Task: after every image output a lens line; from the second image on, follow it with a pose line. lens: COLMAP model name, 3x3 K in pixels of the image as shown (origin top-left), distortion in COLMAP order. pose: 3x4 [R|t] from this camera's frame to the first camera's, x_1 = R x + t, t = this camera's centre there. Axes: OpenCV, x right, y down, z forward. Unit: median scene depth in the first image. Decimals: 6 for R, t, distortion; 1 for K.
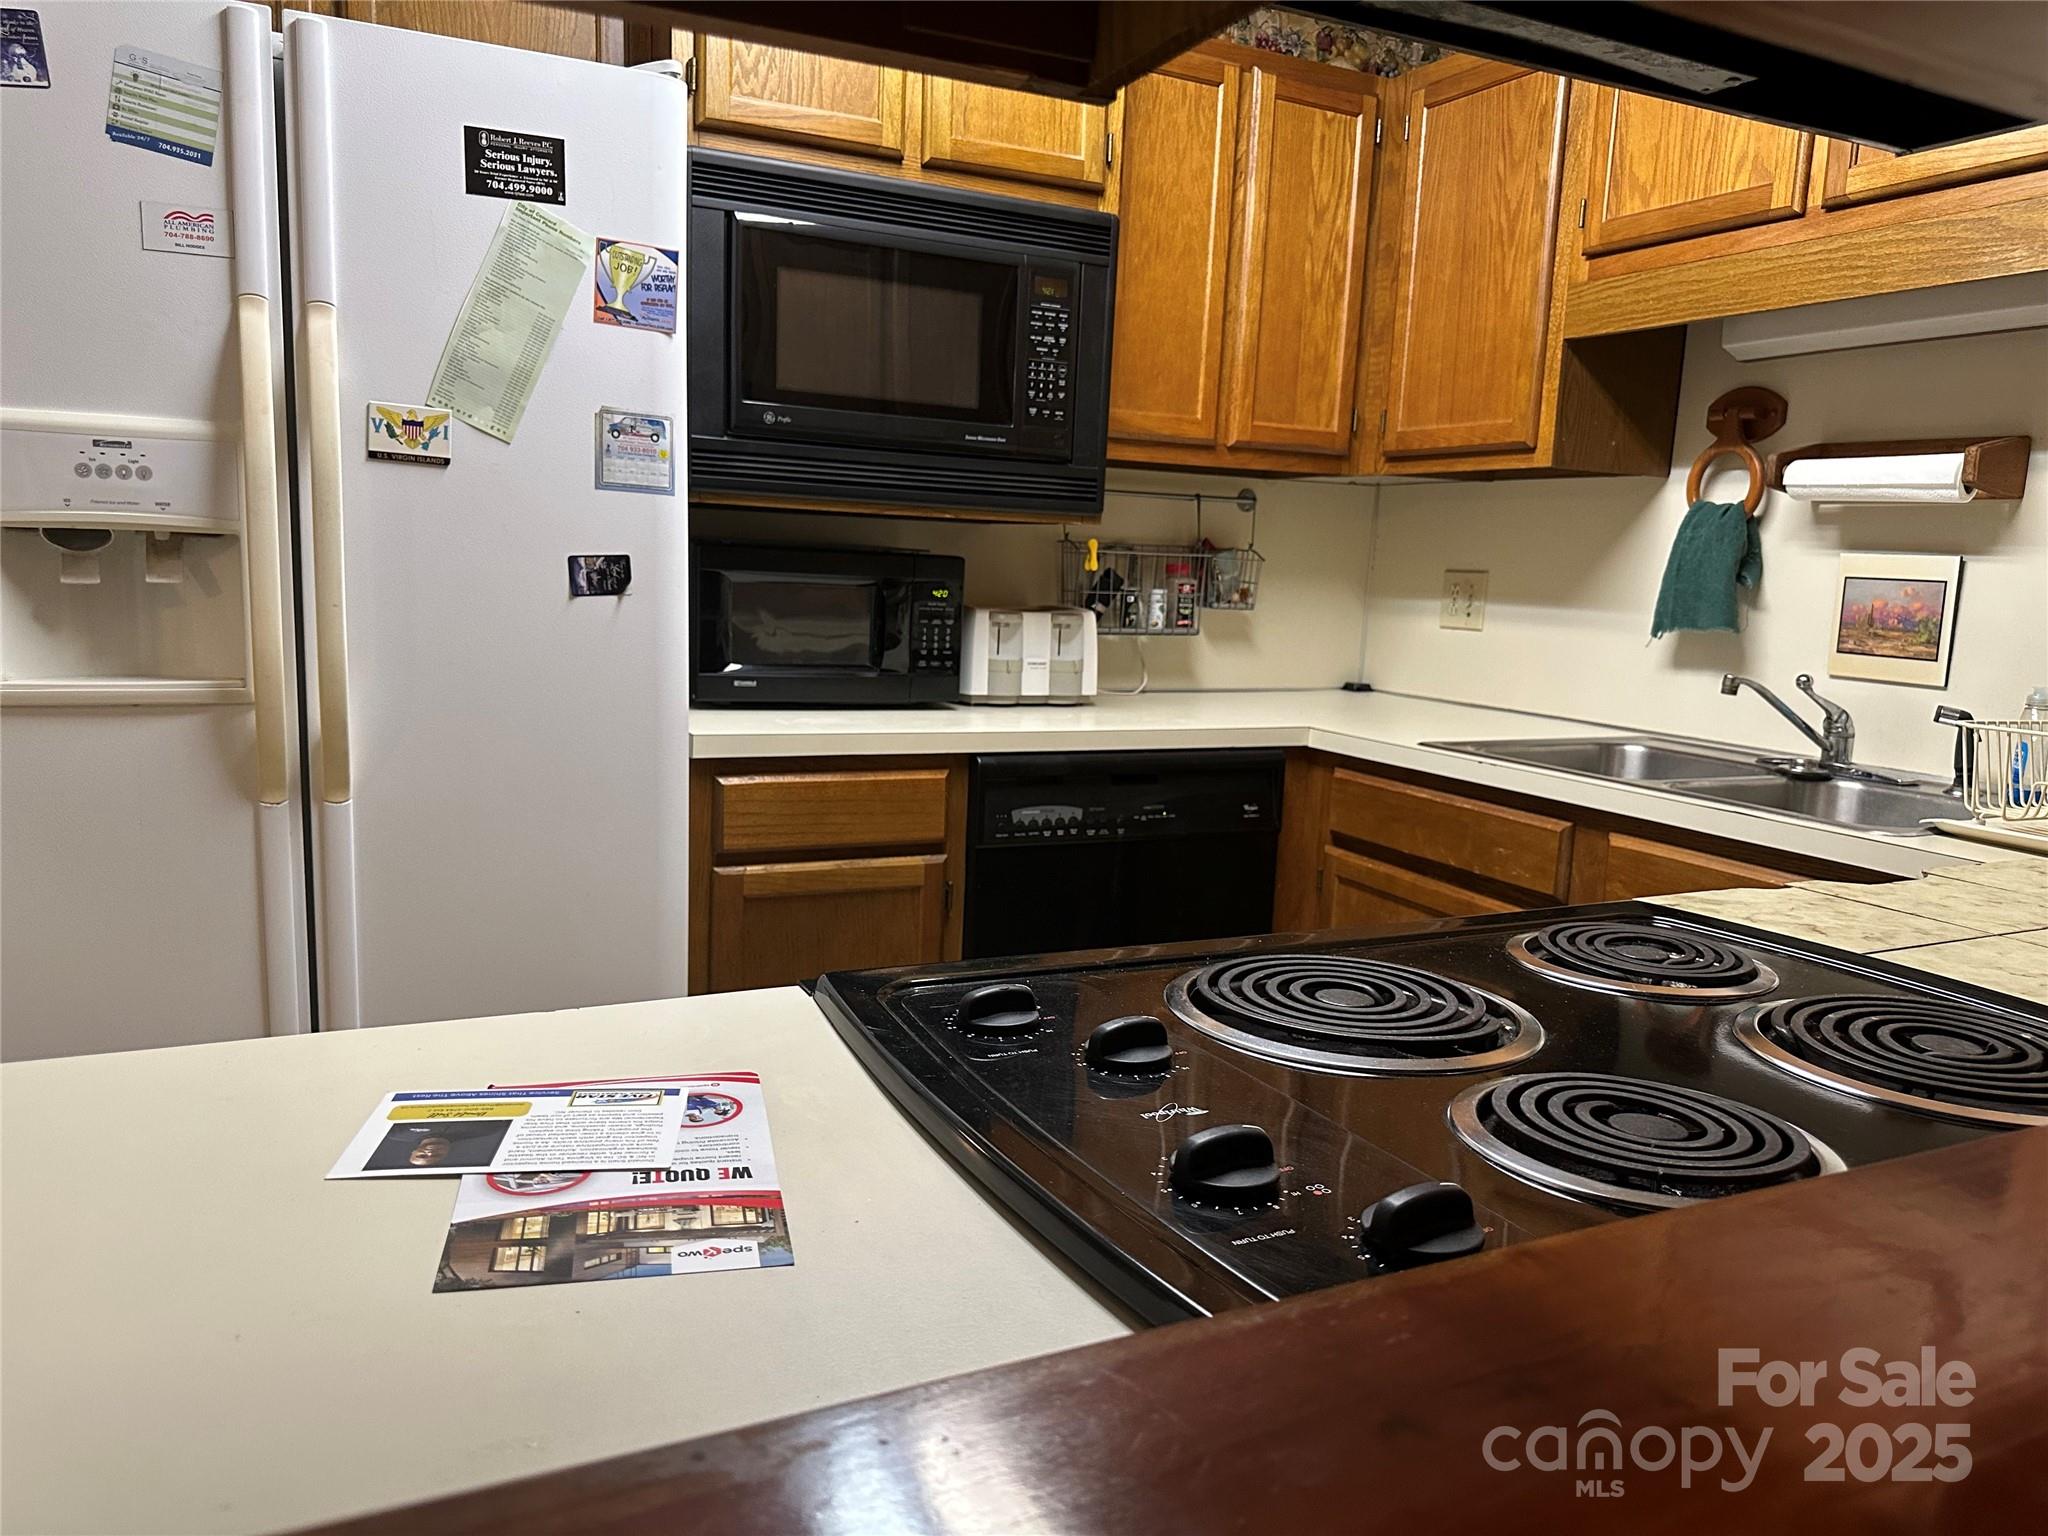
lens RADIAL K [[1461.1, 0, 1027.2], [0, 1461.1, 810.3], [0, 0, 1]] dist [0.005768, -0.041874]
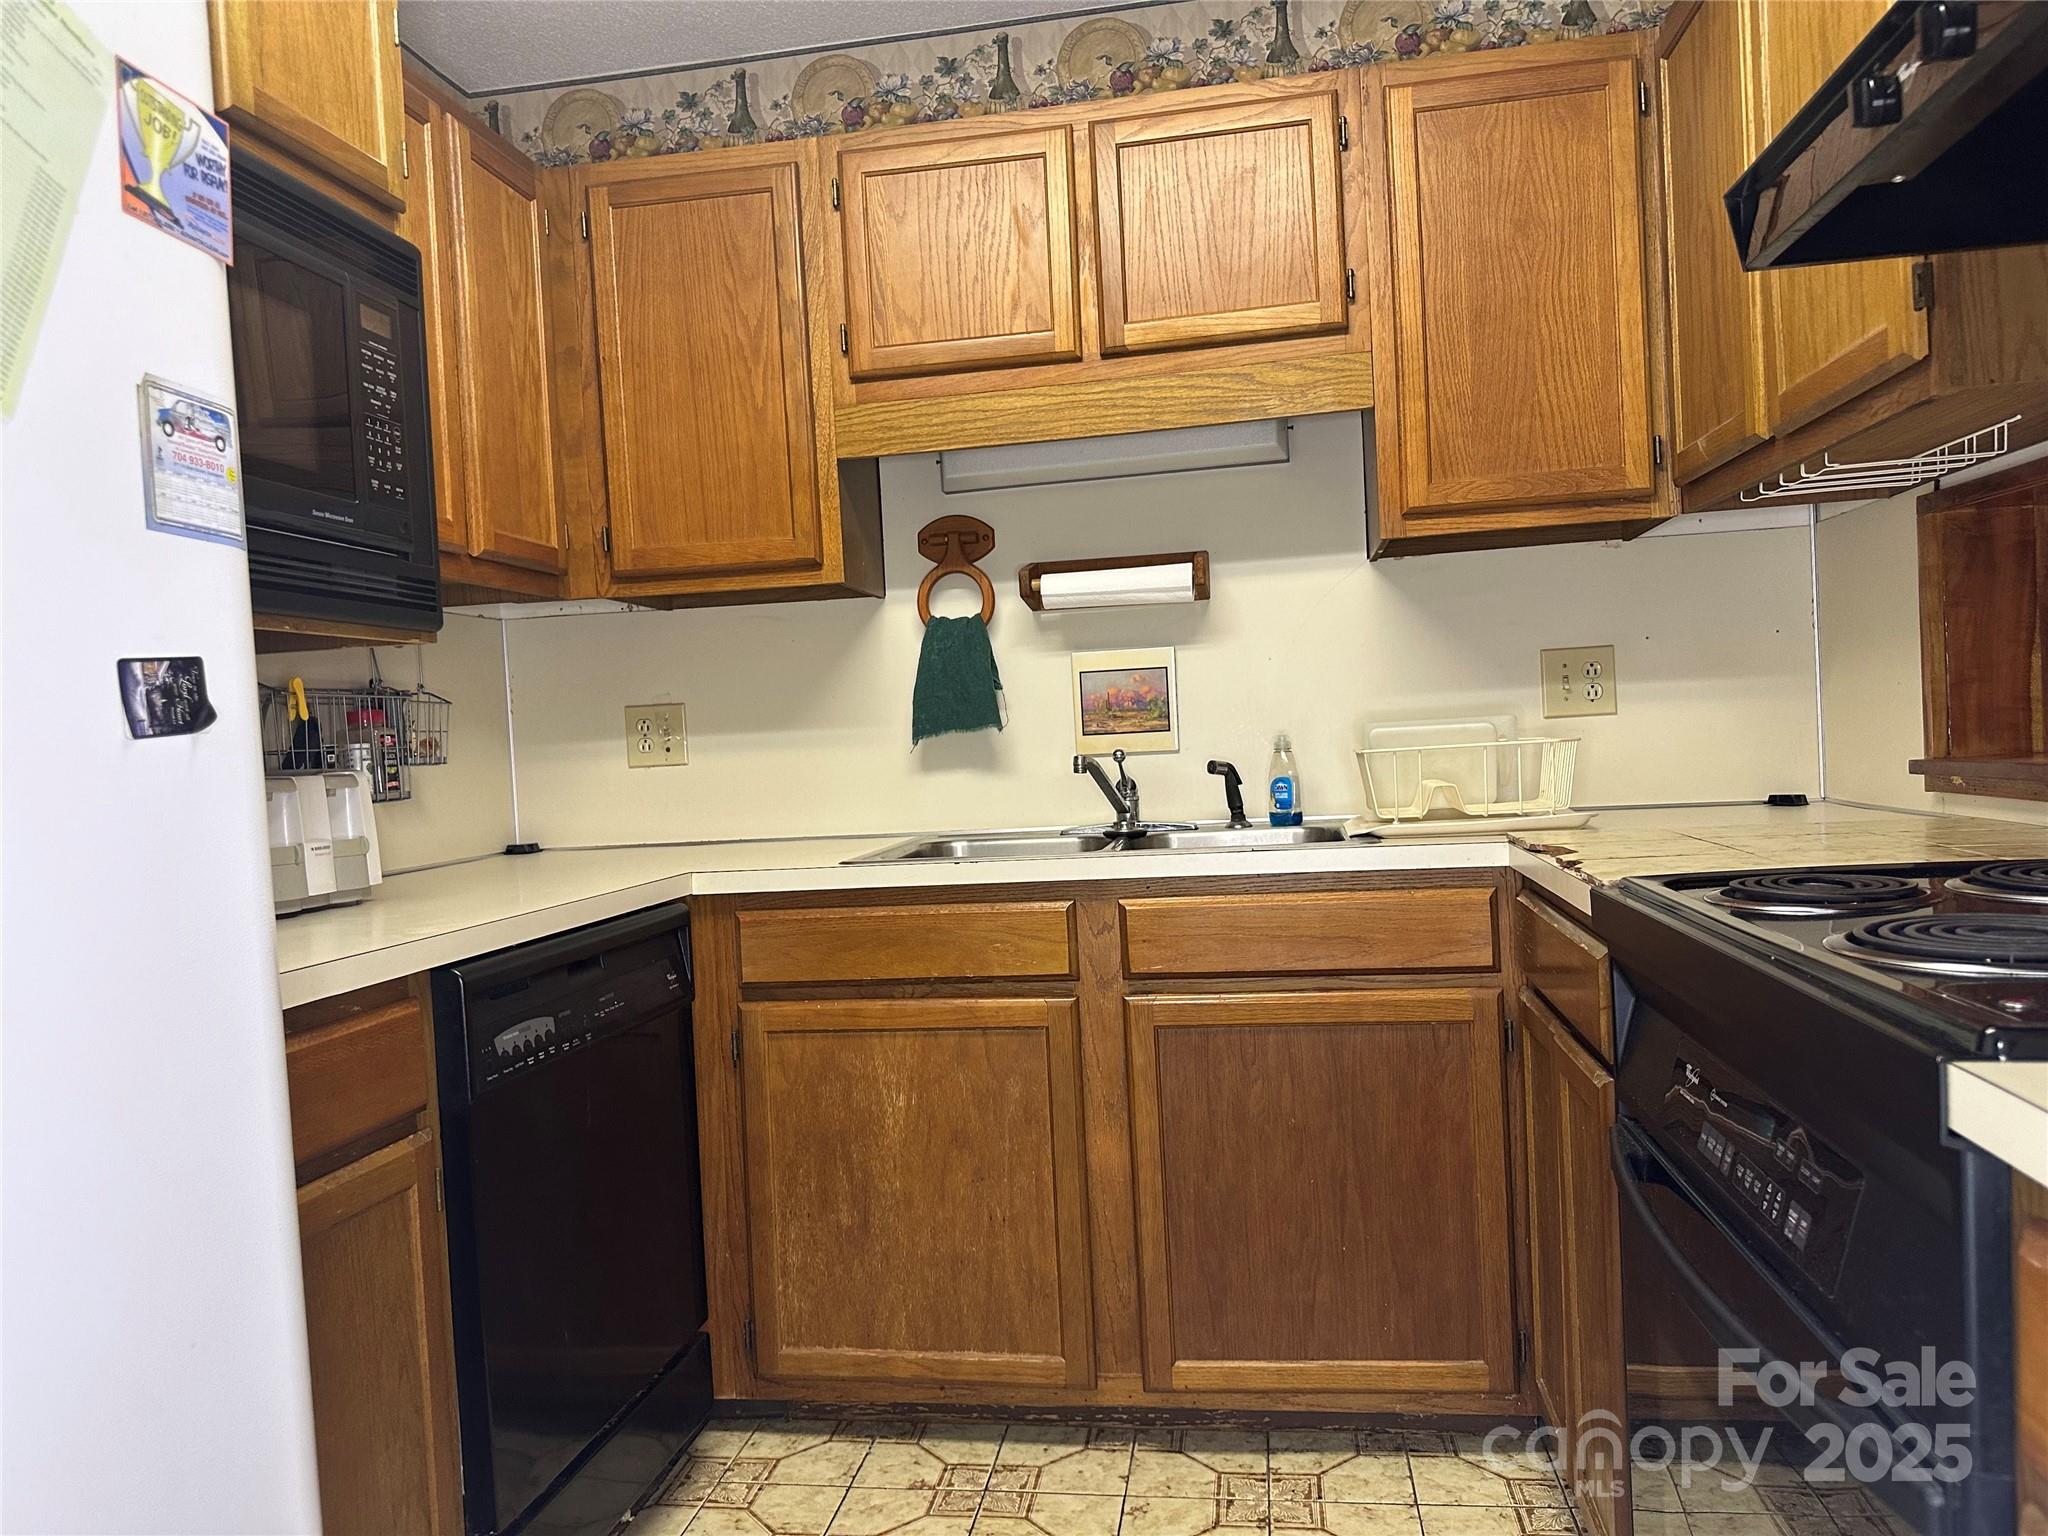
lens RADIAL K [[1447.8, 0, 1035.5], [0, 1447.8, 782.7], [0, 0, 1]] dist [0.066431, -0.083508]
pose [[0.573577, -0.096179, 0.813486, -0.417974], [0.216059, 0.975680, -0.036985, -0.037330], [-0.790144, 0.196975, 0.580408, 0.368373]]
